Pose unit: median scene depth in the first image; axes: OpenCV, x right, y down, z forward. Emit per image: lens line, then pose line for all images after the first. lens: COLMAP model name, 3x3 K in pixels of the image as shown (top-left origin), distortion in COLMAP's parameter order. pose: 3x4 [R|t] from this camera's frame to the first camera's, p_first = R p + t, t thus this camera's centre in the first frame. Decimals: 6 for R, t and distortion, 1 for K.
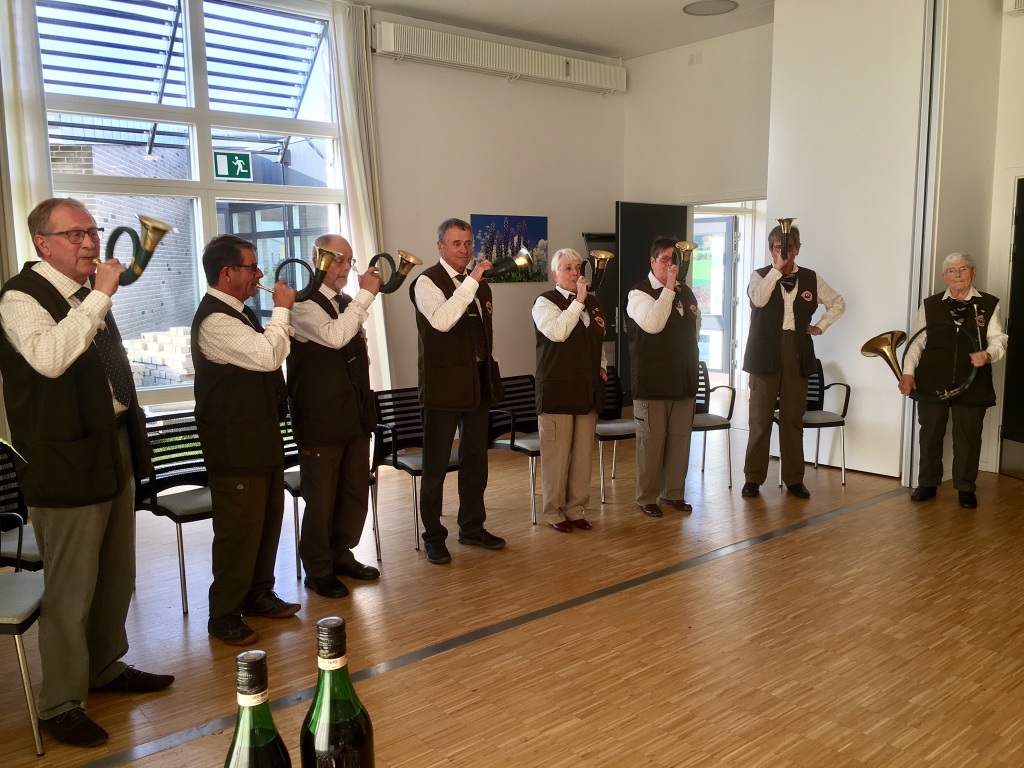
lens RADIAL K [[919.0, 0, 491.1], [0, 919.0, 384.8], [0, 0, 1]] dist [0.124890, -0.103035]
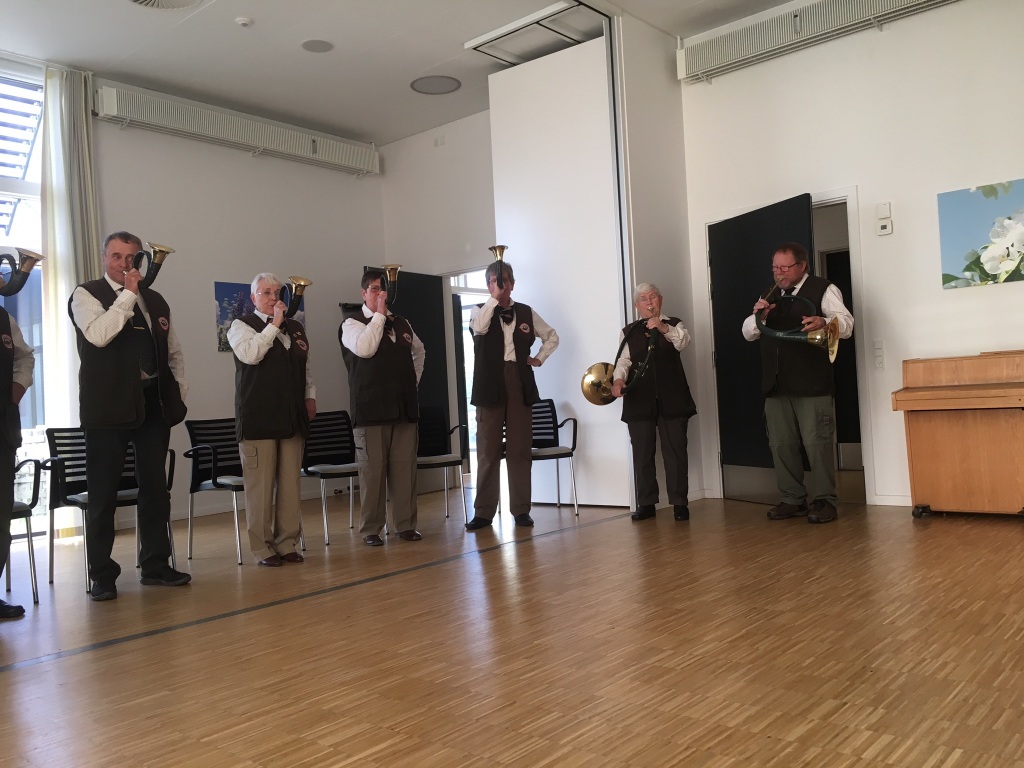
lens RADIAL K [[919.0, 0, 491.1], [0, 919.0, 384.8], [0, 0, 1]] dist [0.124890, -0.103035]
pose [[0.986331, -0.039365, 0.160003, 0.139088], [0.063459, 0.986891, -0.148388, 0.115319], [-0.152064, 0.156513, 0.975900, 0.021623]]
